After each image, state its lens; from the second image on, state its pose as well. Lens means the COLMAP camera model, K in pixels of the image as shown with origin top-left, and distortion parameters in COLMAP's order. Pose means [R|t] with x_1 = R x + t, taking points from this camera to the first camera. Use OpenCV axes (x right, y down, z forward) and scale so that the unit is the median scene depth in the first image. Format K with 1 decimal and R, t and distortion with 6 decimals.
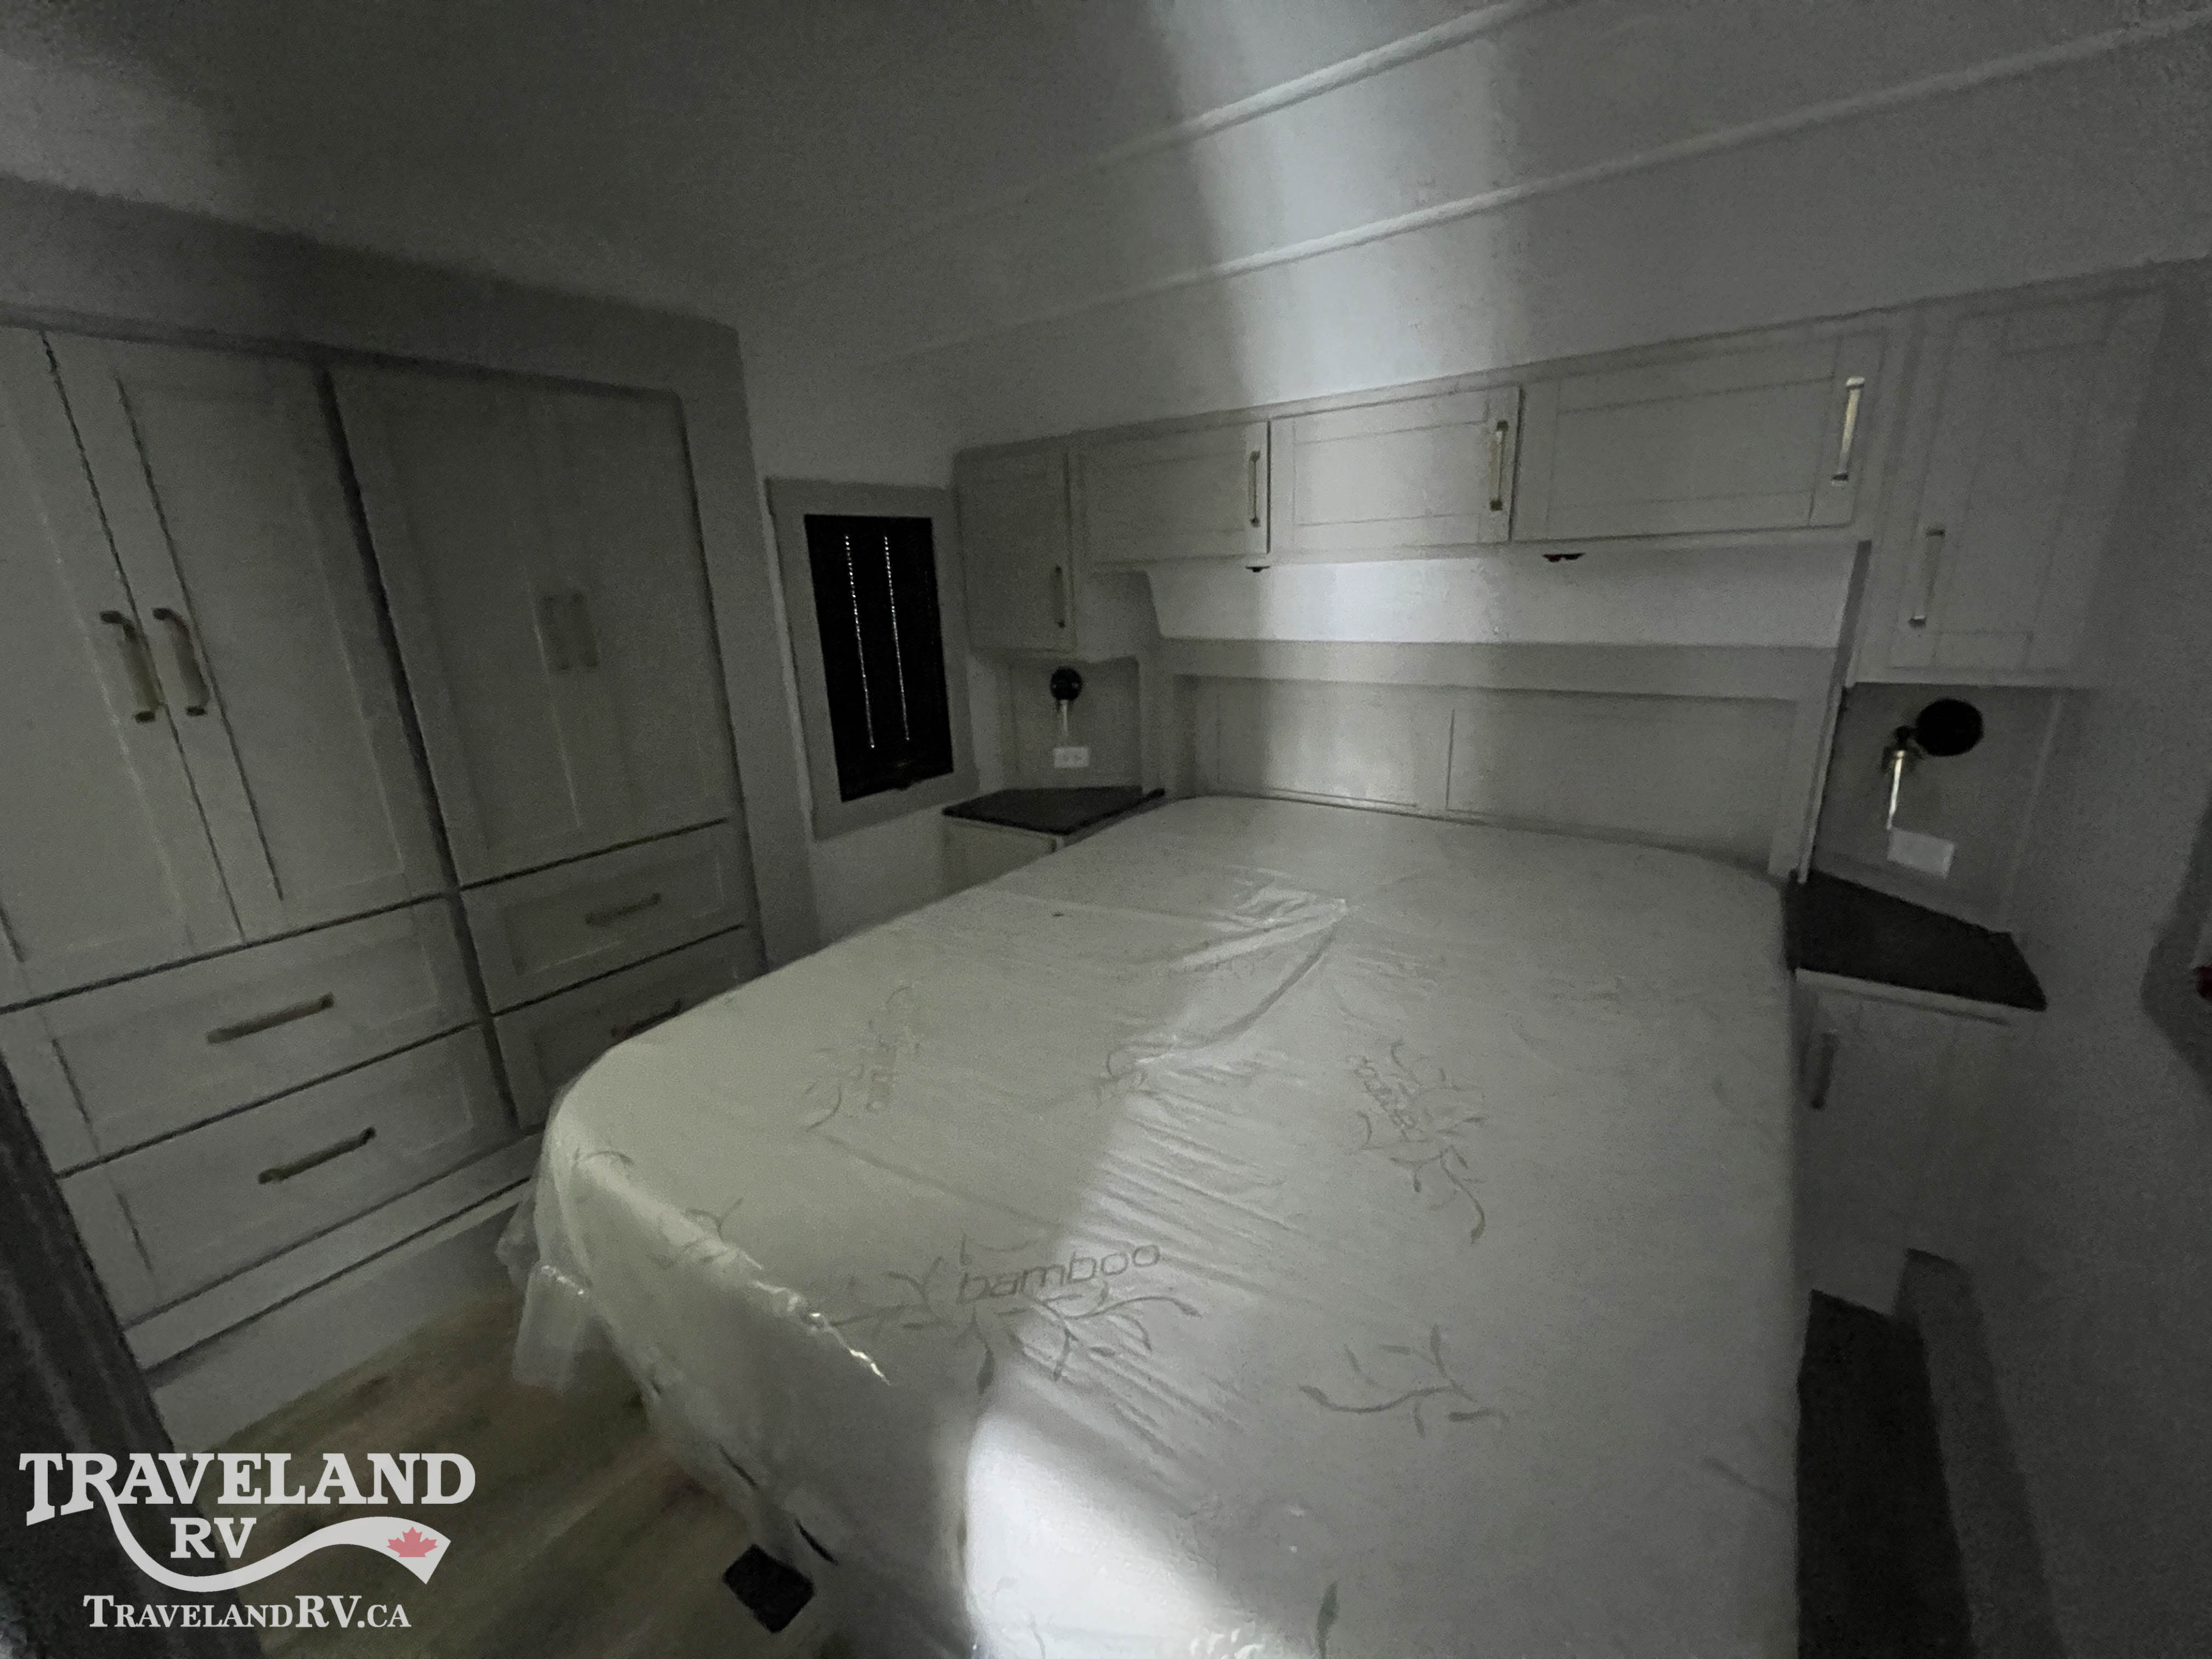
lens RADIAL K [[886.4, 0, 1111.5], [0, 886.4, 824.5], [0, 0, 1]] dist [-0.000184, -0.000155]
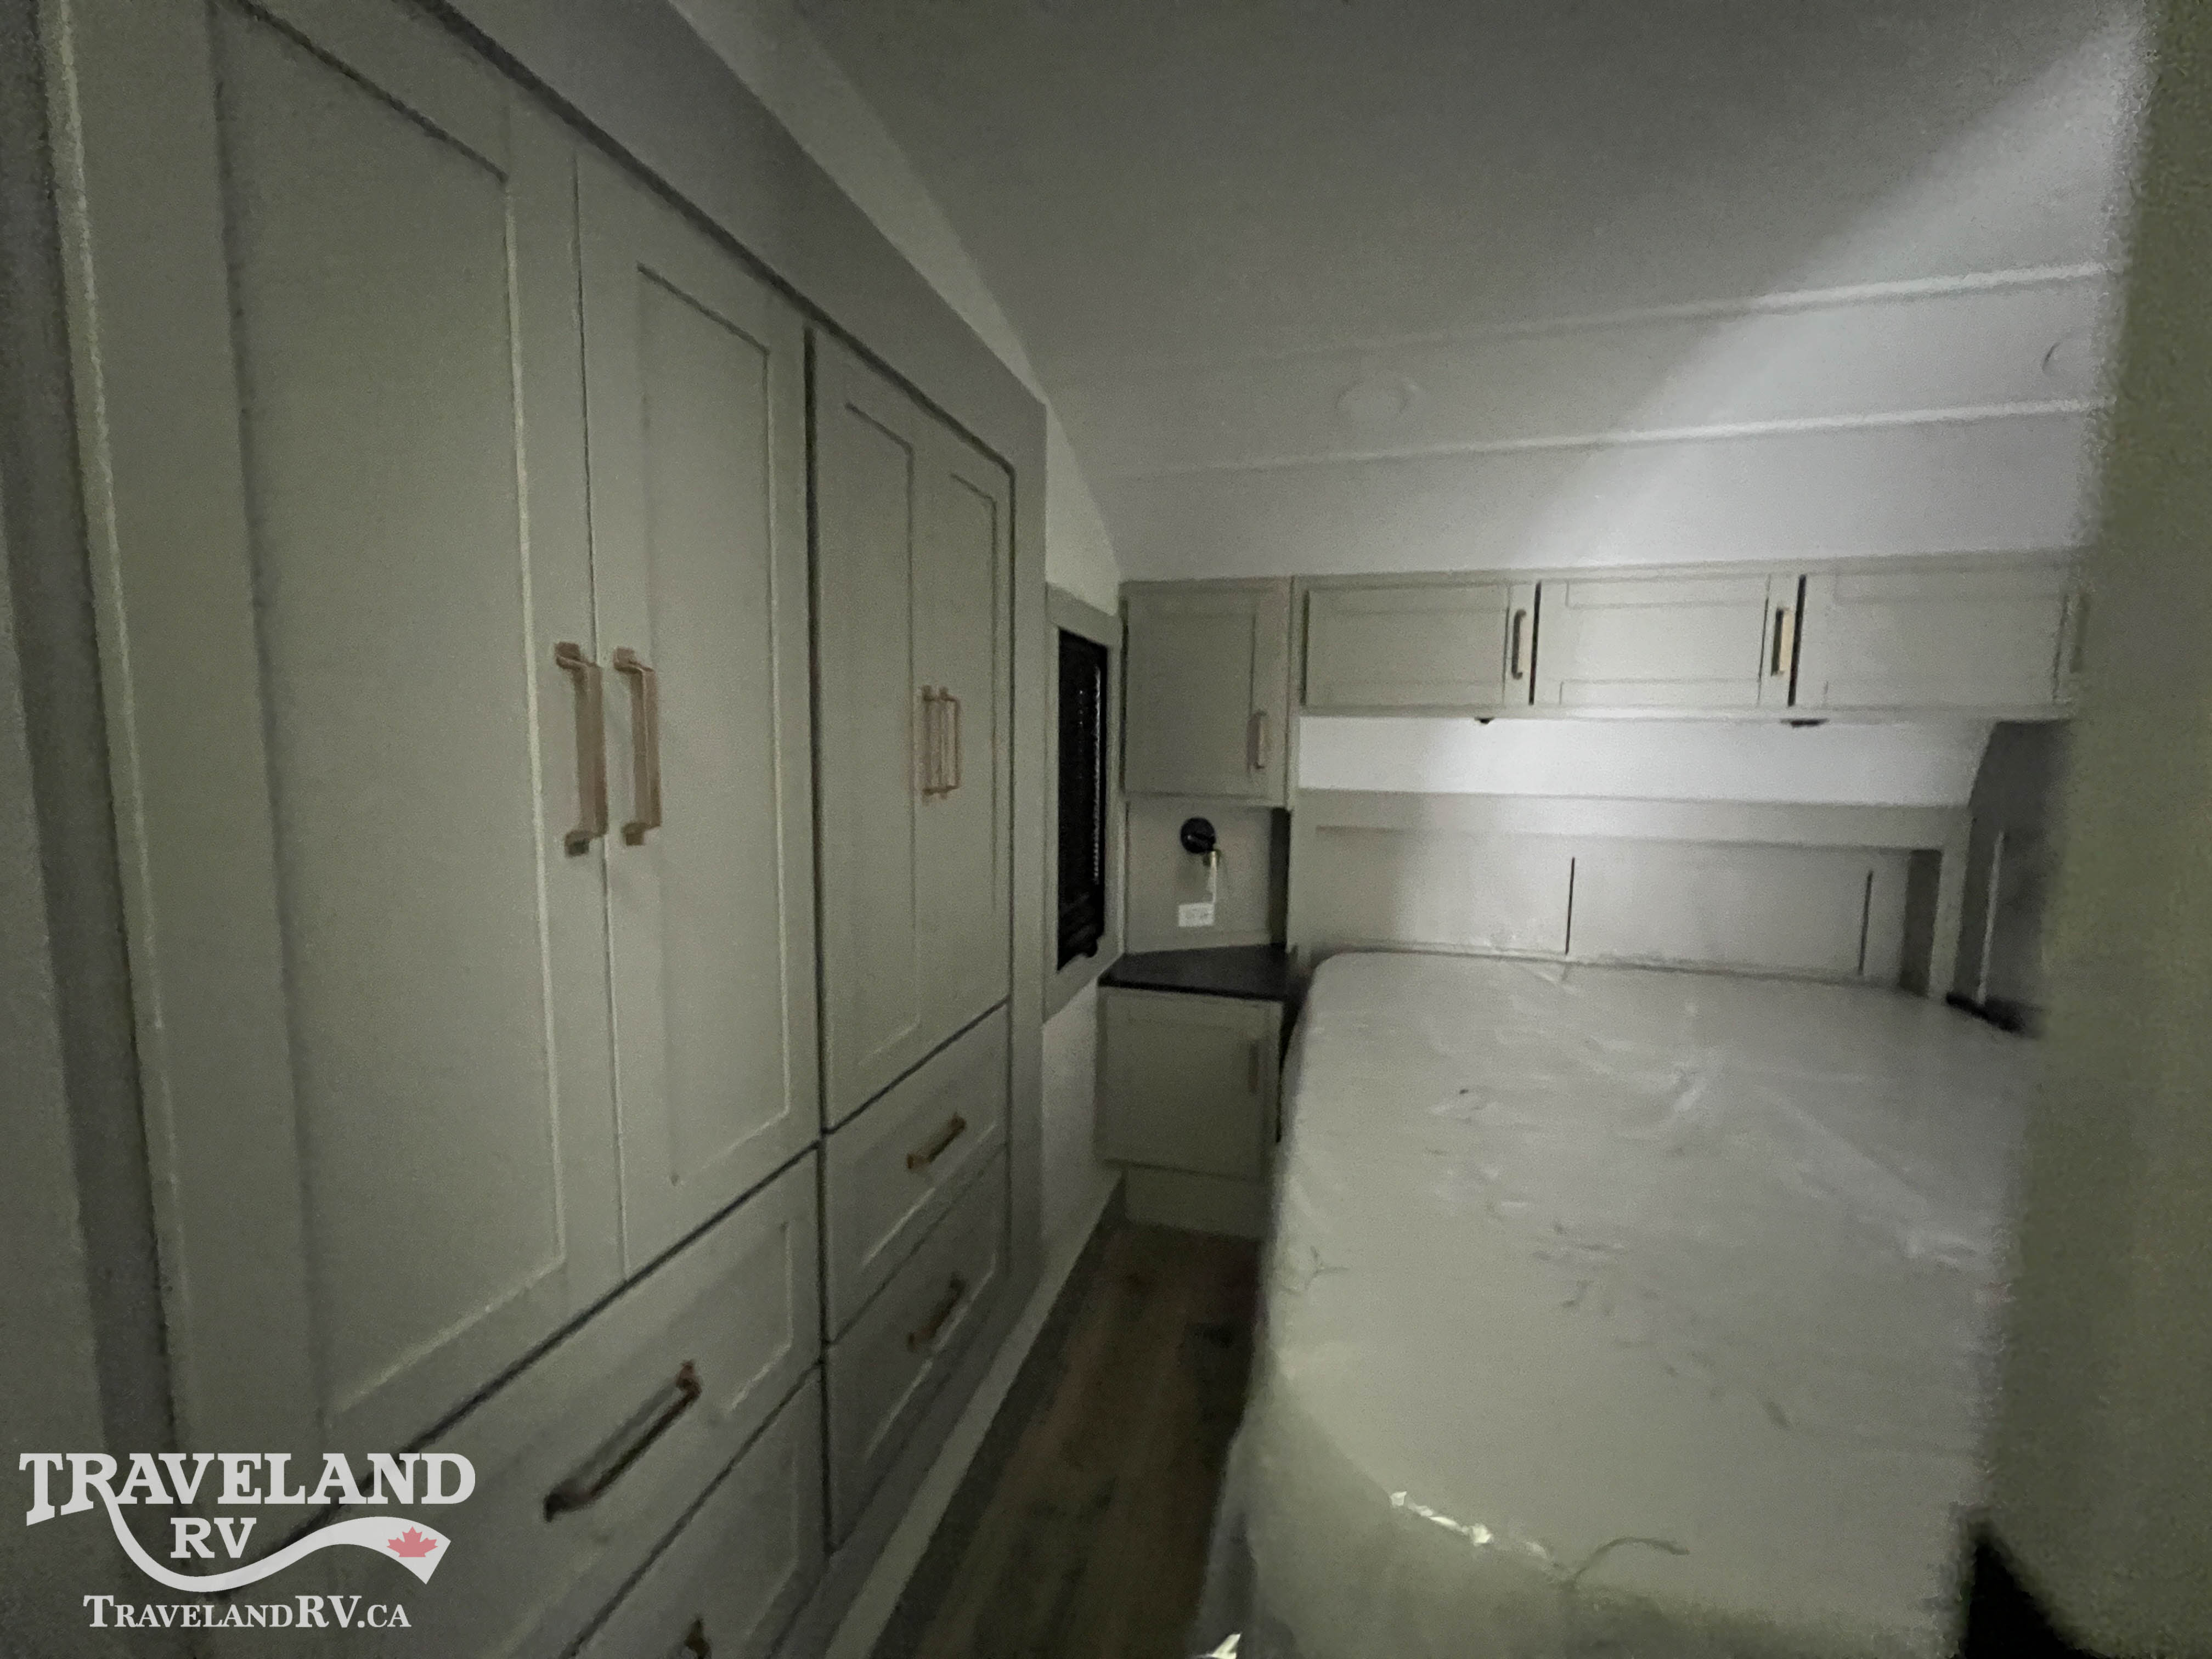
lens RADIAL K [[886.4, 0, 1111.5], [0, 886.4, 824.5], [0, 0, 1]] dist [-0.000184, -0.000155]
pose [[0.930566, 0.016100, 0.365771, -0.639641], [0.052114, 0.983035, -0.175856, -0.016946], [-0.362397, 0.182708, 0.913940, 0.266505]]
